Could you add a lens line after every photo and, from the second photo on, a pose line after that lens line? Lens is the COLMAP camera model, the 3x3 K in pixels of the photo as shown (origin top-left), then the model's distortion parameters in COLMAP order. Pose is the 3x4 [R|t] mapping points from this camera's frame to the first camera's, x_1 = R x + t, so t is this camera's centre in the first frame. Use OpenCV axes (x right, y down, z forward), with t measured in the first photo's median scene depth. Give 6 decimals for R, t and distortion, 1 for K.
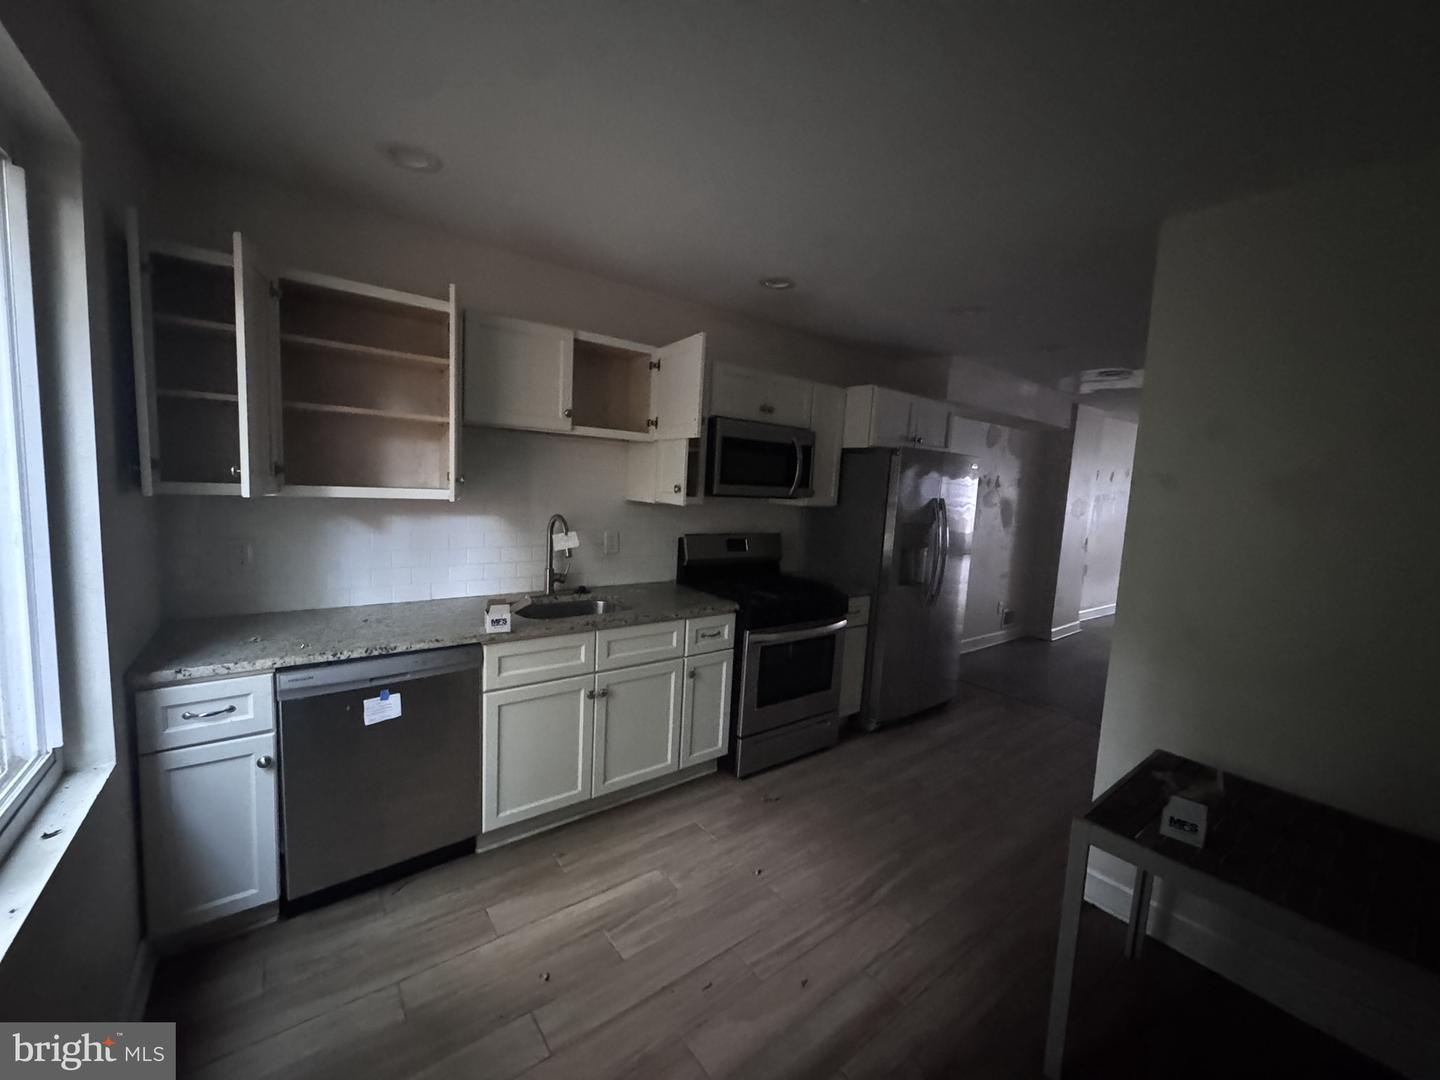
lens RADIAL K [[567.4, 0, 720.0], [0, 567.4, 540.0], [0, 0, 1]] dist [-0.007572, -0.000067]
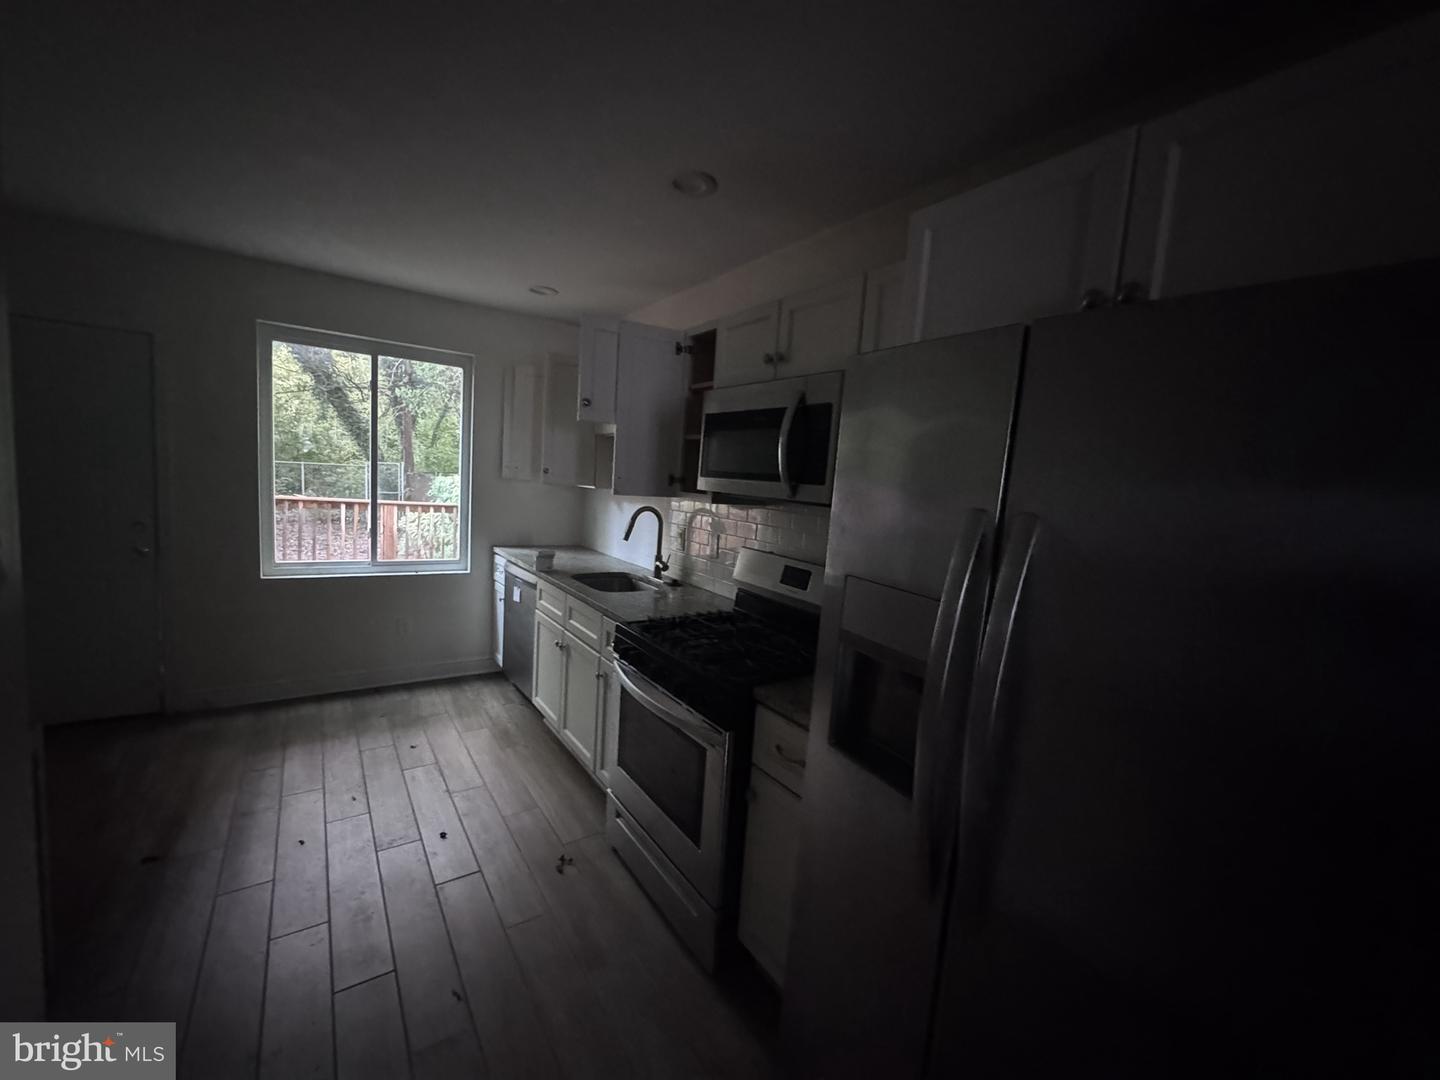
lens RADIAL K [[567.4, 0, 720.0], [0, 567.4, 540.0], [0, 0, 1]] dist [-0.007572, -0.000067]
pose [[-0.036619, 0.053585, -0.997892, 1.208480], [-0.175102, 0.982769, 0.059199, -0.100765], [0.983869, 0.176901, -0.026605, 1.664534]]
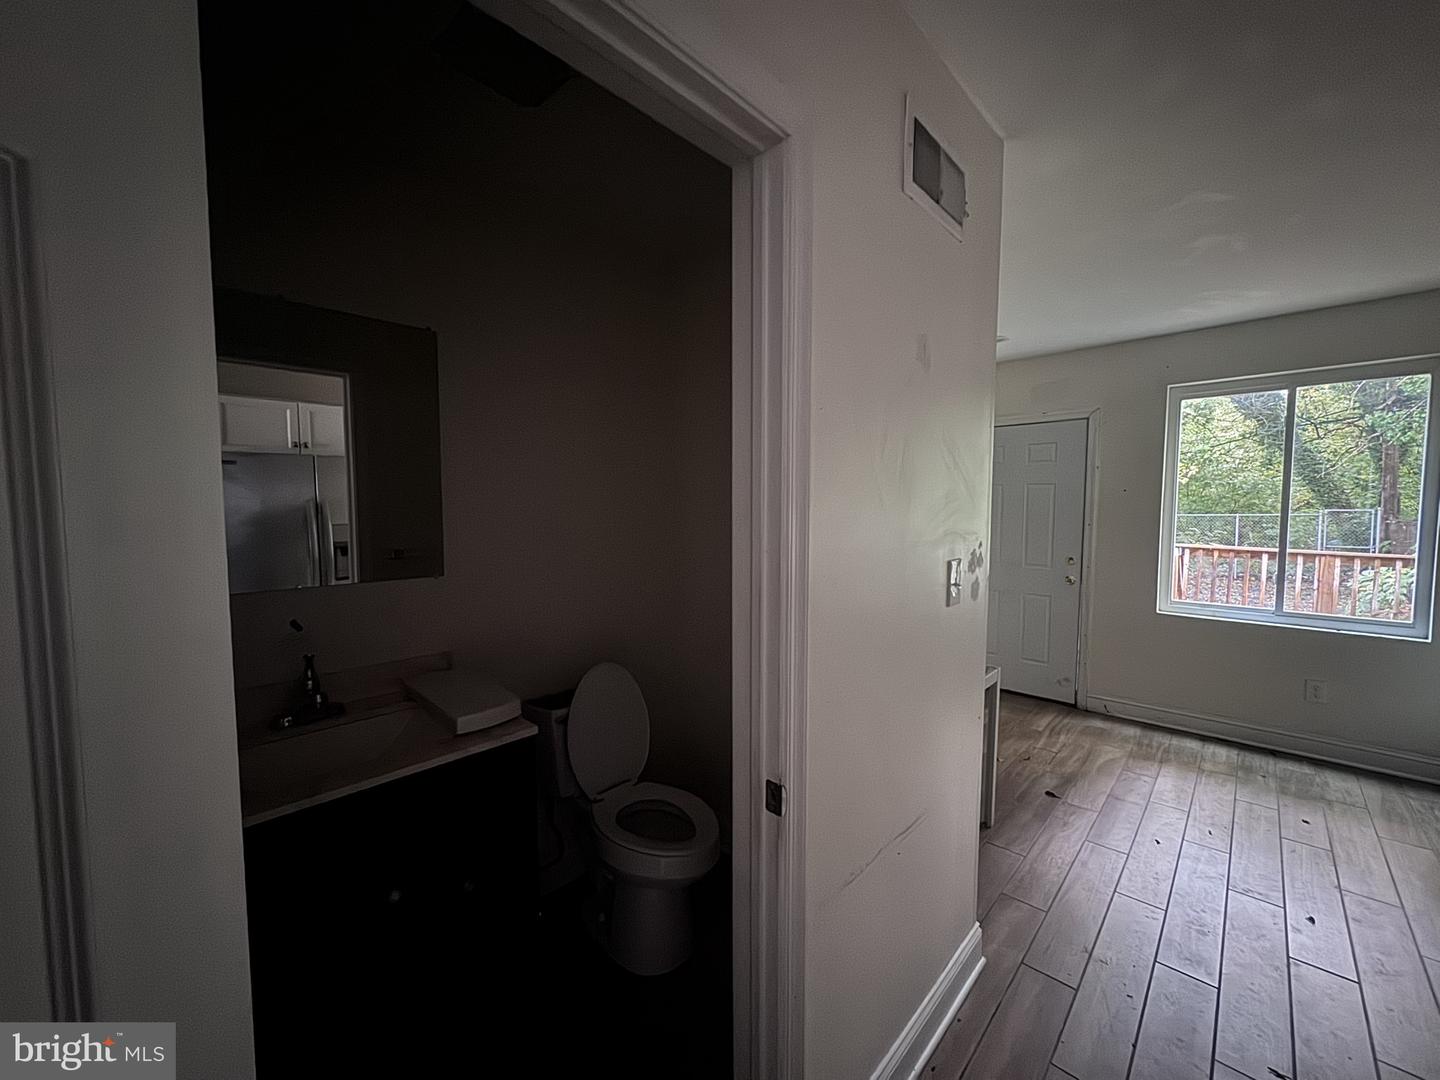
lens RADIAL K [[567.4, 0, 720.0], [0, 567.4, 540.0], [0, 0, 1]] dist [-0.007572, -0.000067]
pose [[-0.988301, -0.038293, -0.147631, 1.325991], [-0.061757, 0.985539, 0.157795, -0.095614], [0.139454, 0.165066, -0.976374, 1.903611]]
